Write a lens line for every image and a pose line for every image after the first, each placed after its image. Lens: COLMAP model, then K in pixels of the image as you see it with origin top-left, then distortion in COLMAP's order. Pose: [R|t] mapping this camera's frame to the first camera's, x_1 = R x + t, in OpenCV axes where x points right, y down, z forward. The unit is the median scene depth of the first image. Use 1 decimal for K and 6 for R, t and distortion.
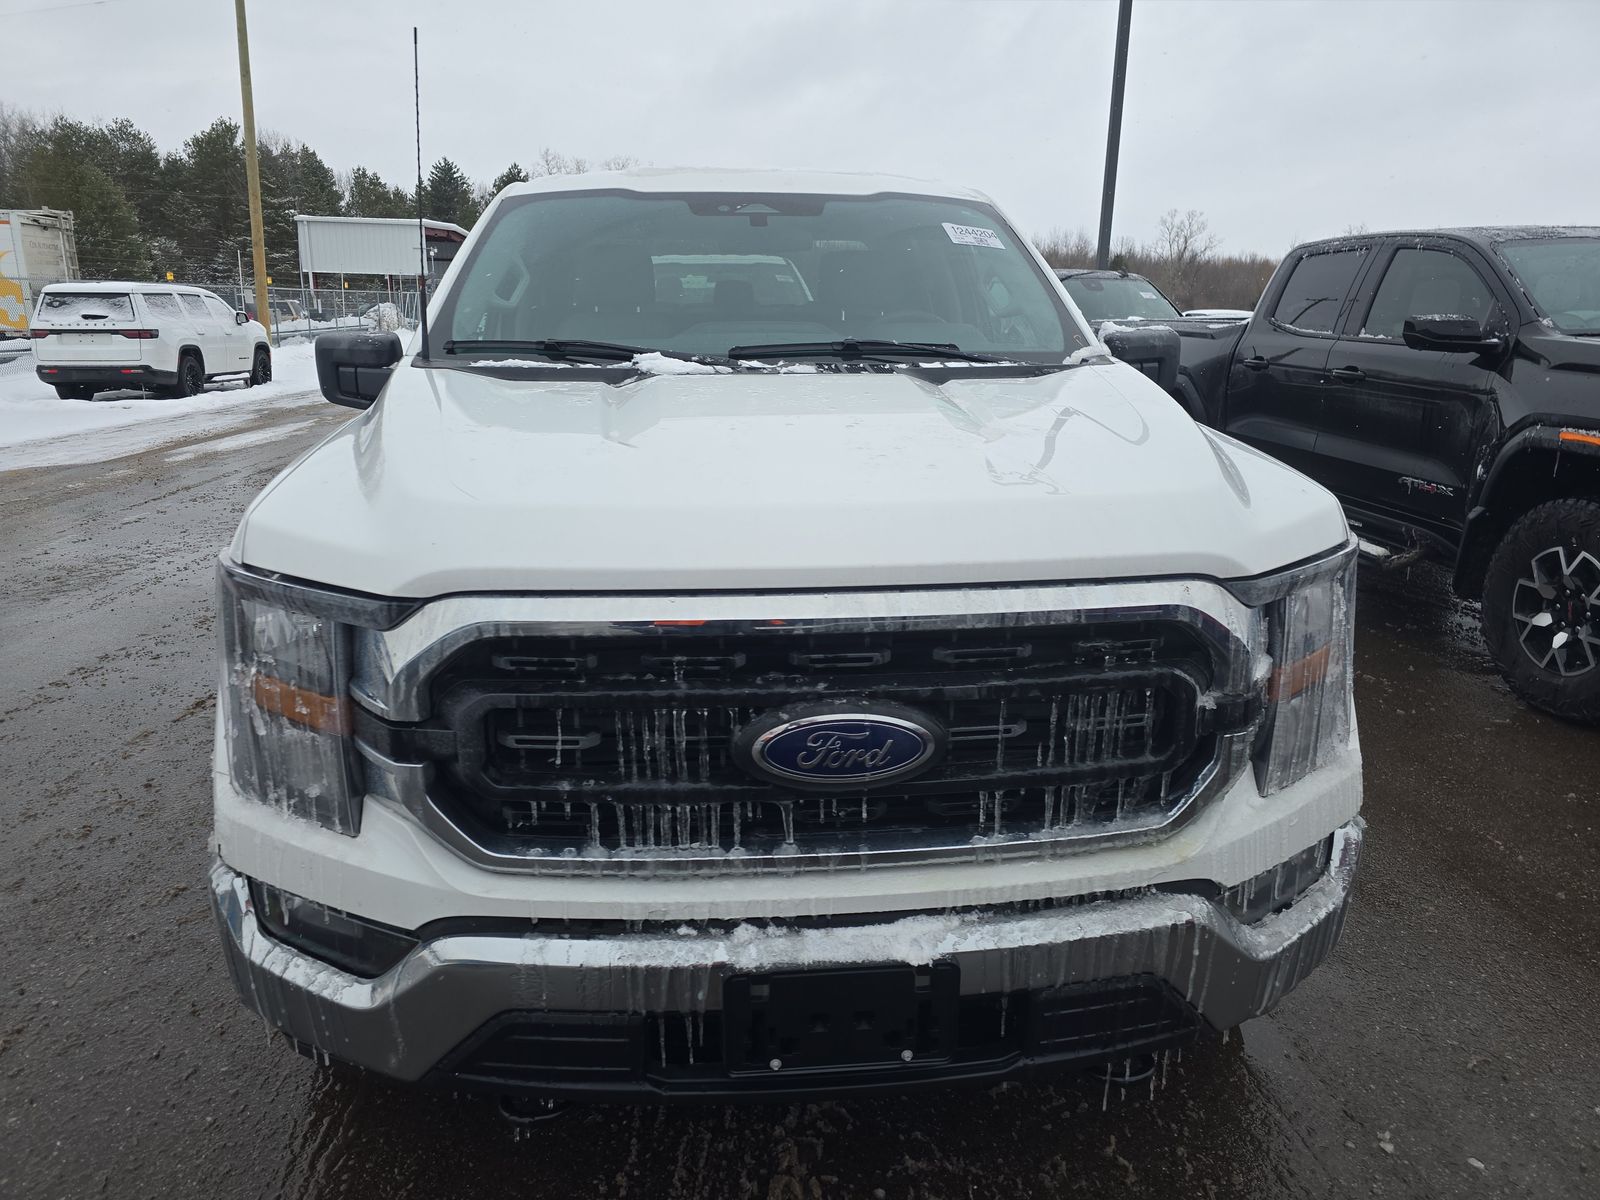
lens RADIAL K [[1091.8, 0, 799.0], [0, 1091.8, 595.2], [0, 0, 1]] dist [0.060477, -0.050082]
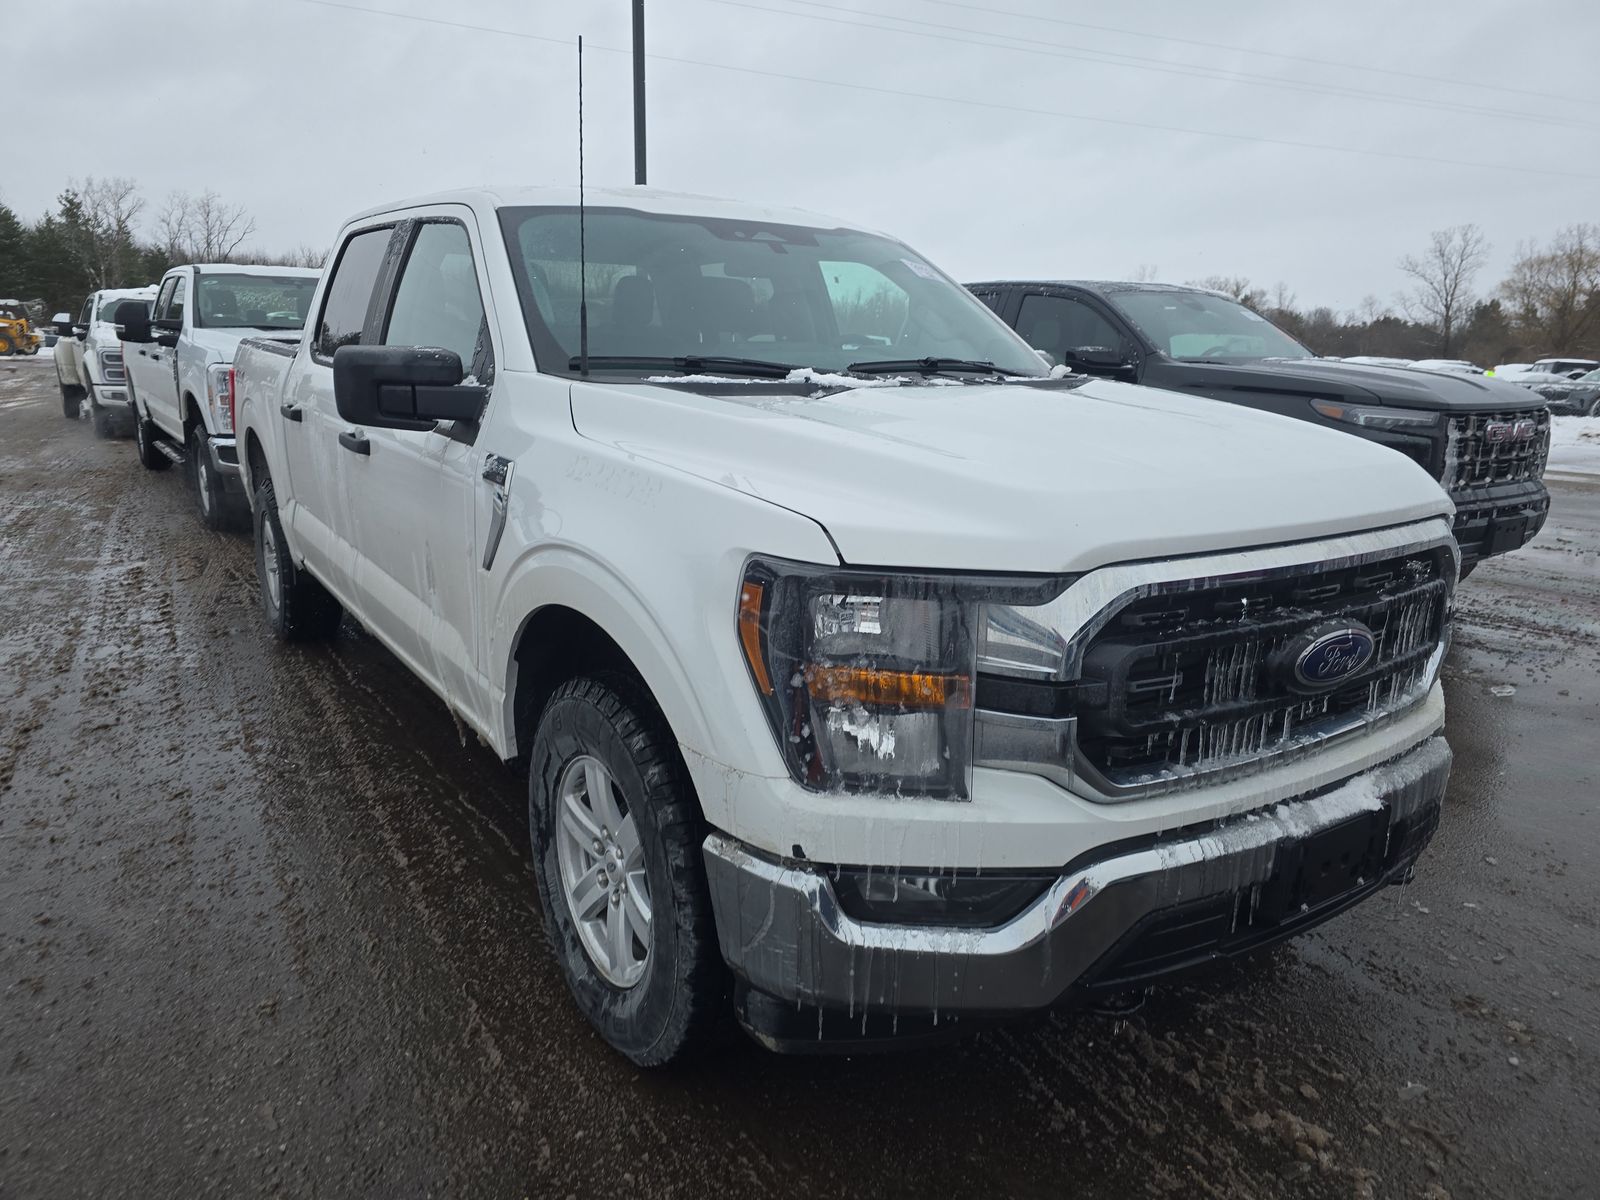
lens RADIAL K [[1091.8, 0, 793.3], [0, 1091.8, 603.0], [0, 0, 1]] dist [0.060477, -0.050082]
pose [[0.876177, -0.097180, 0.472092, -1.123062], [0.105450, 0.994384, 0.008983, -0.006612], [-0.470313, 0.041912, 0.881504, 0.119082]]
